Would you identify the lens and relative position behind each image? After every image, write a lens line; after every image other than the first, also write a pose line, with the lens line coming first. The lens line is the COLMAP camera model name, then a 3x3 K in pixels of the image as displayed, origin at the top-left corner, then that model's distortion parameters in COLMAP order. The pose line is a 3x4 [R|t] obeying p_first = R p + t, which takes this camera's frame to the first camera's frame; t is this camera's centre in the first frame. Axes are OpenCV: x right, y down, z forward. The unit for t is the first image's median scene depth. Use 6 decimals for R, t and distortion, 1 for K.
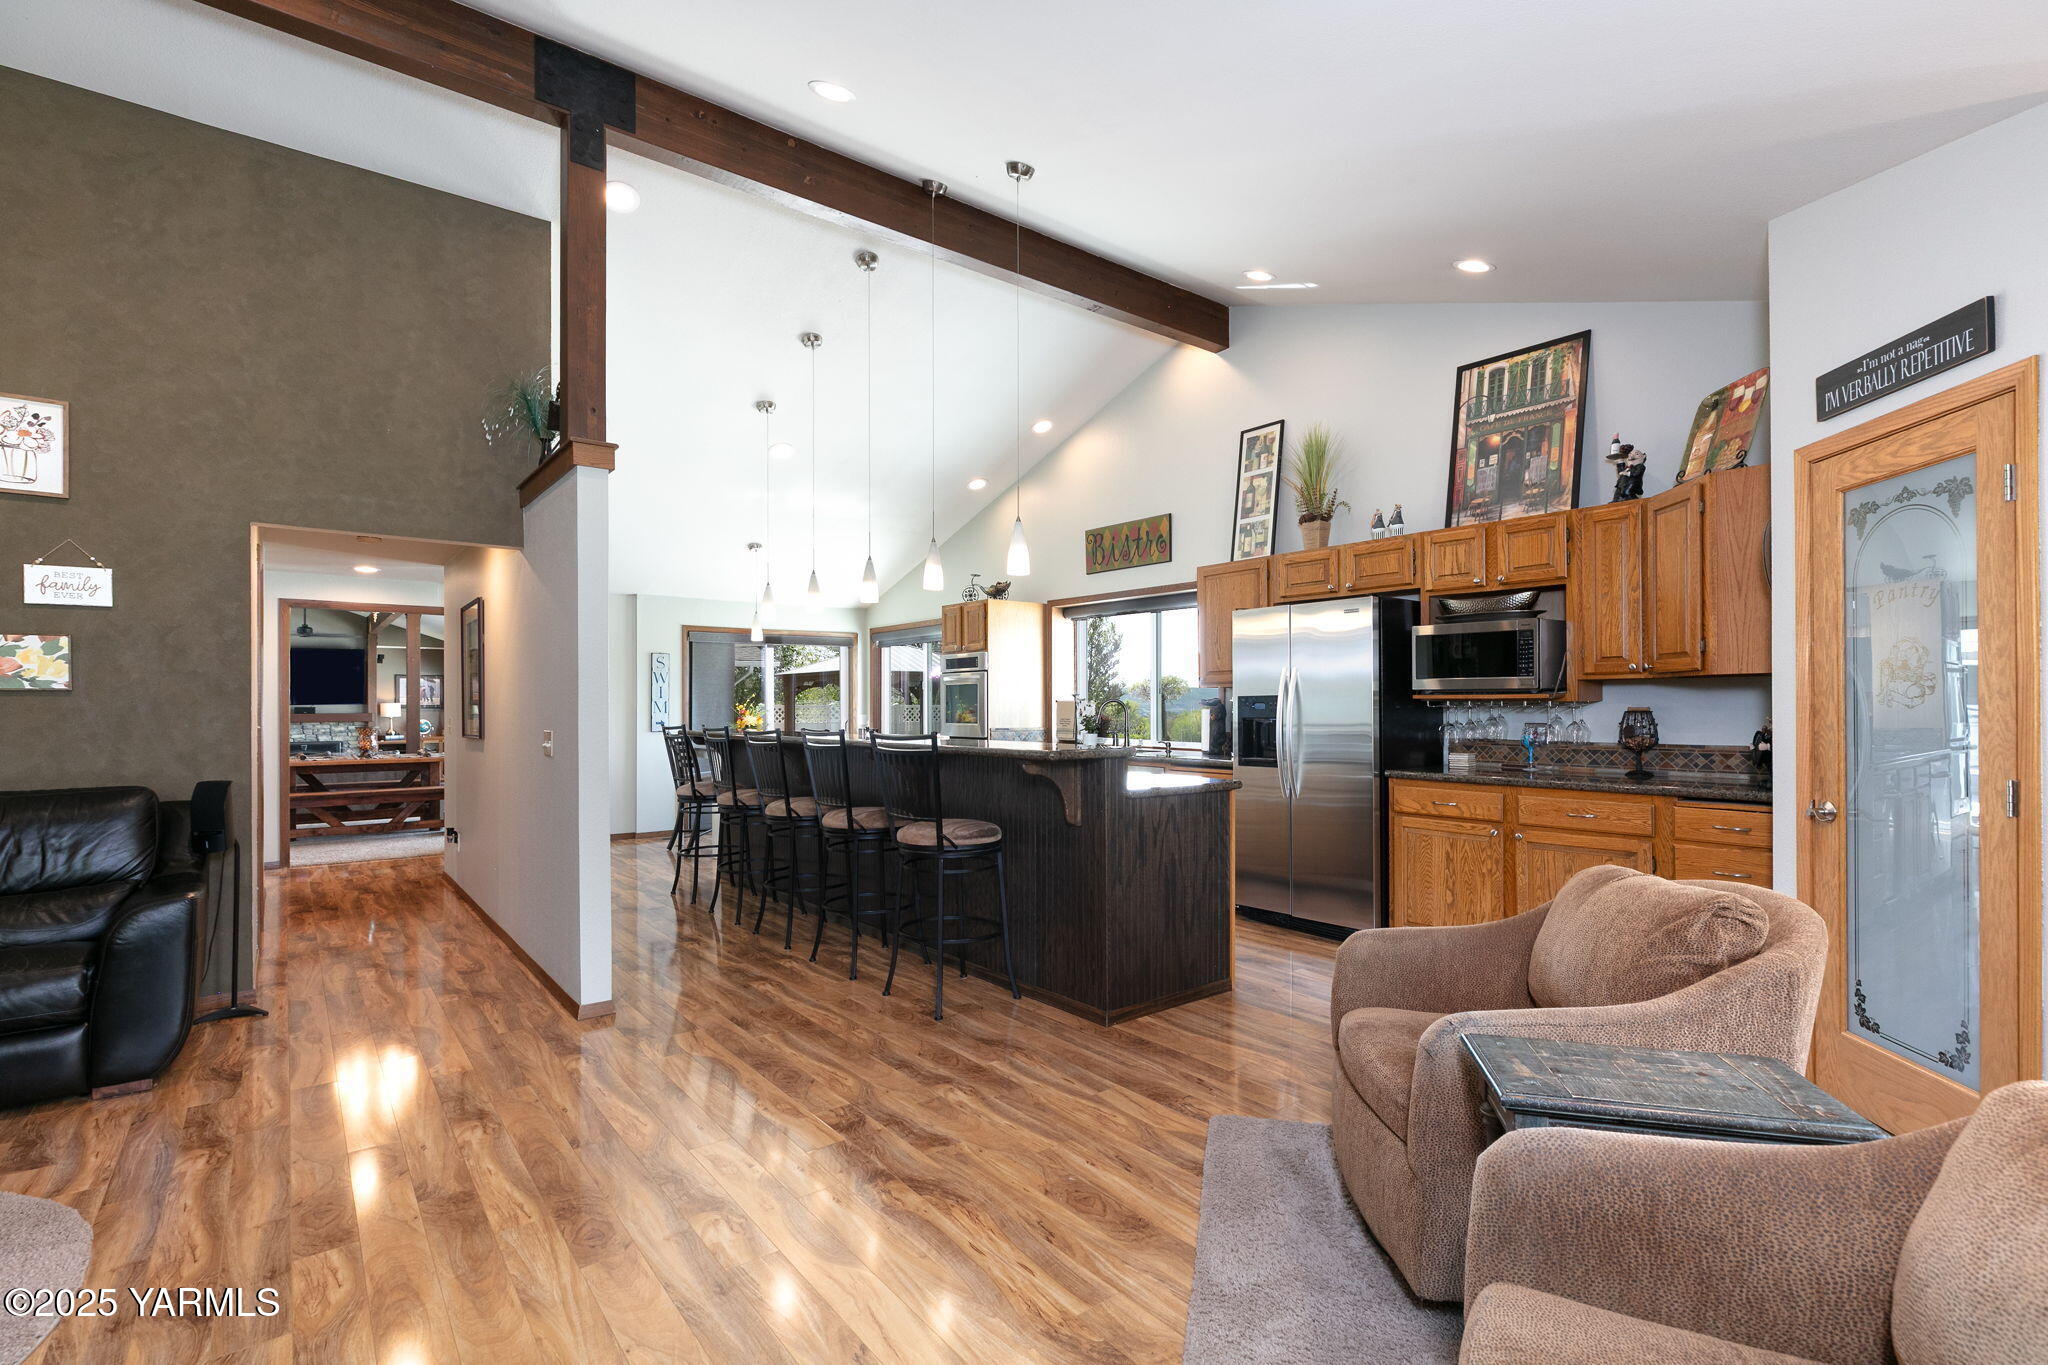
lens RADIAL K [[934.6, 0, 1019.0], [0, 934.6, 698.9], [0, 0, 1]] dist [0.005094, 0.000041]
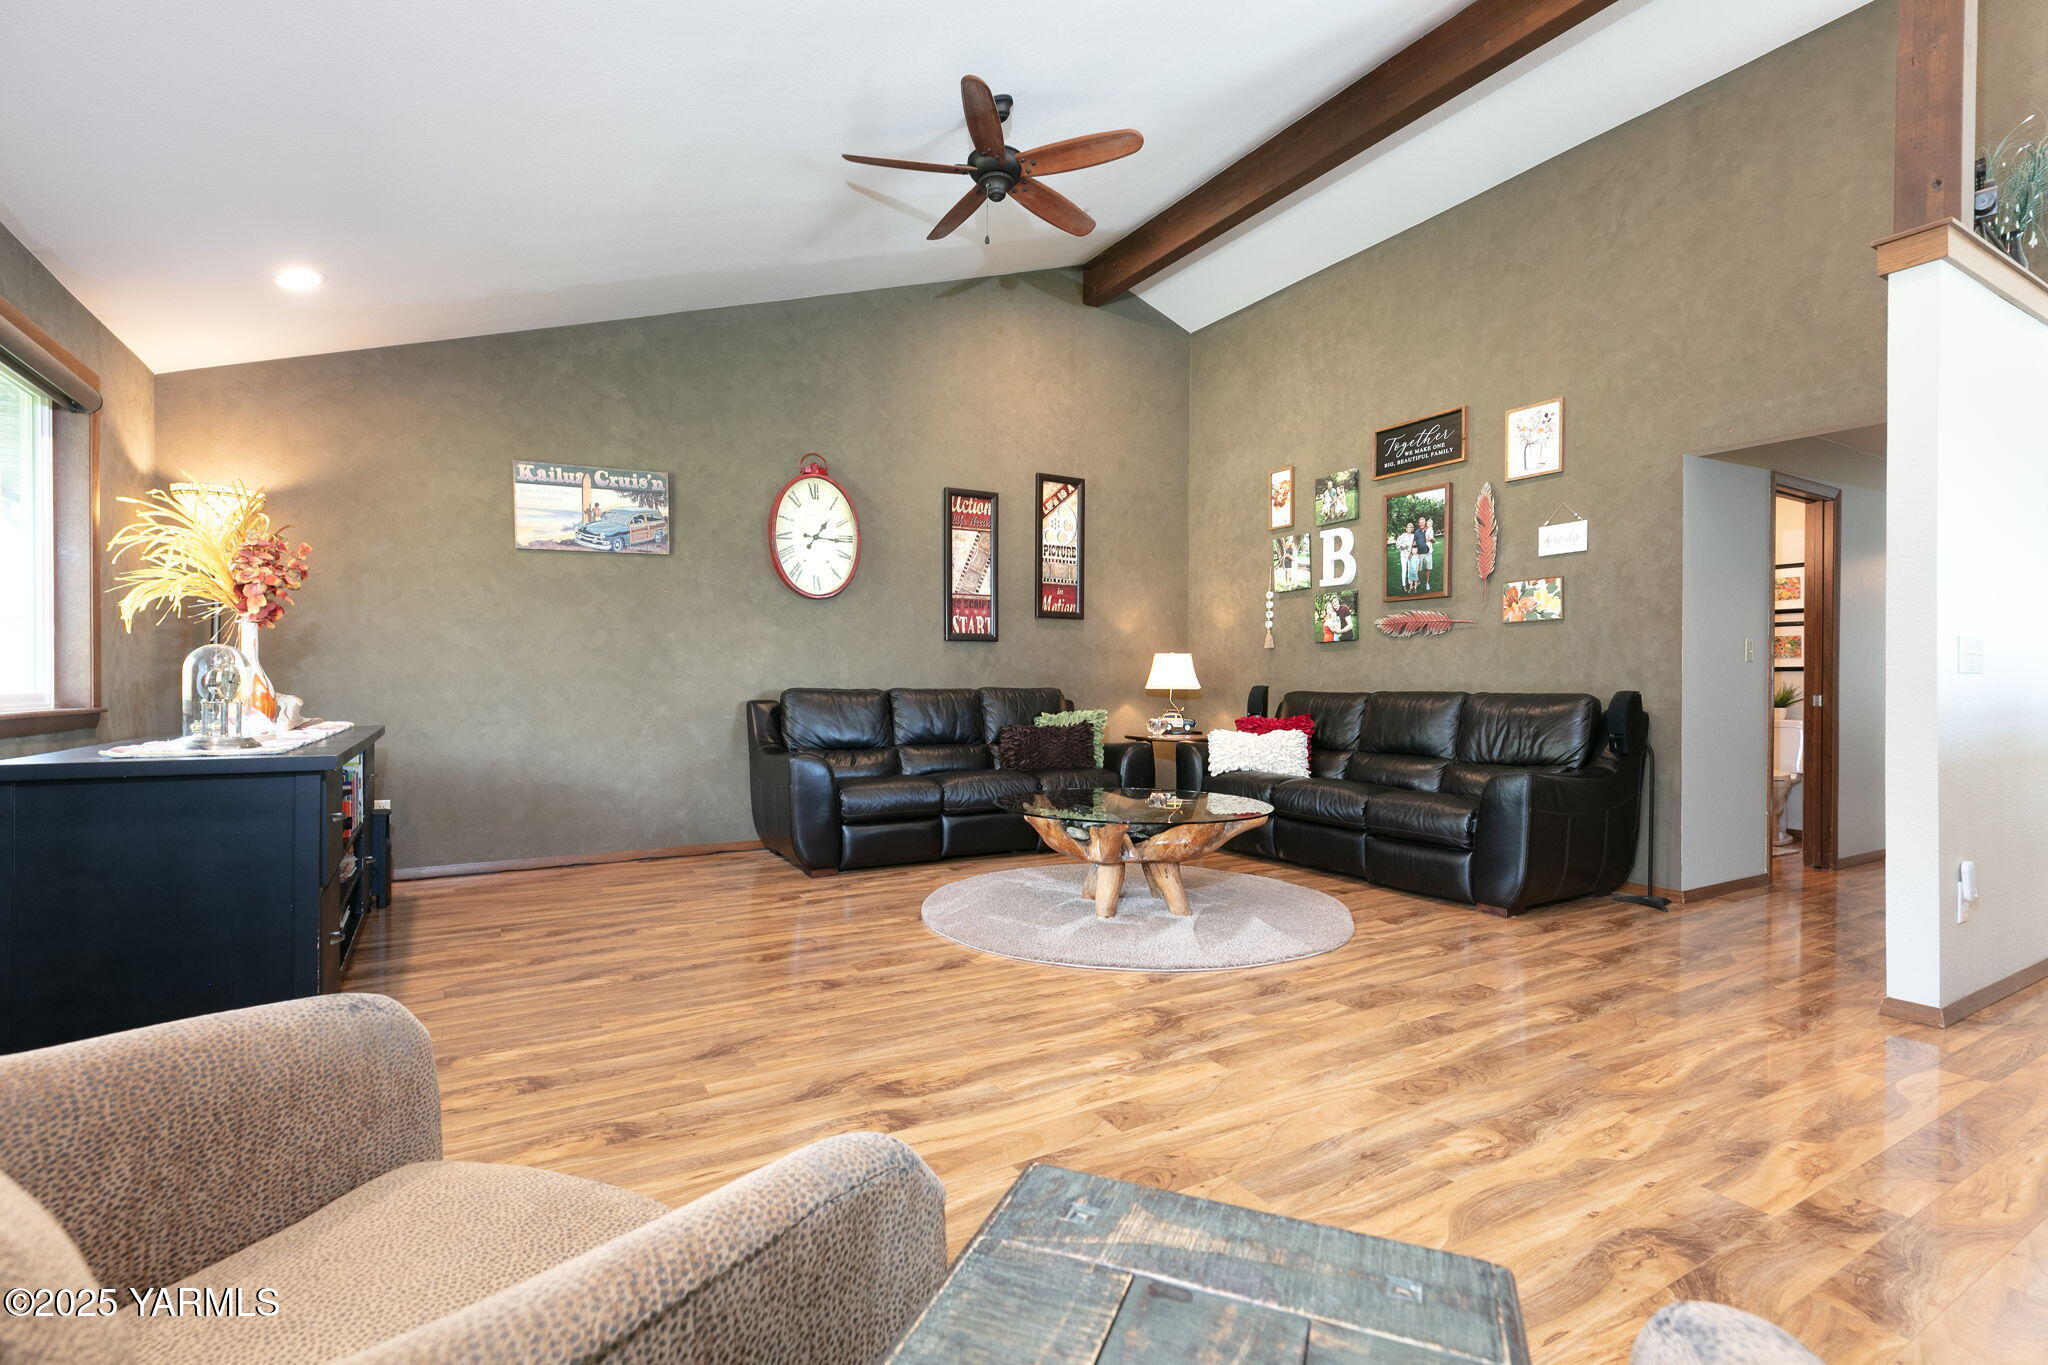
lens RADIAL K [[934.6, 0, 1009.4], [0, 934.6, 682.4], [0, 0, 1]] dist [0.005094, 0.000041]
pose [[-0.121688, 0.000615, -0.992568, 0.364869], [0.001385, 0.999999, 0.000450, 0.076314], [0.992567, -0.001320, -0.121688, 0.400560]]
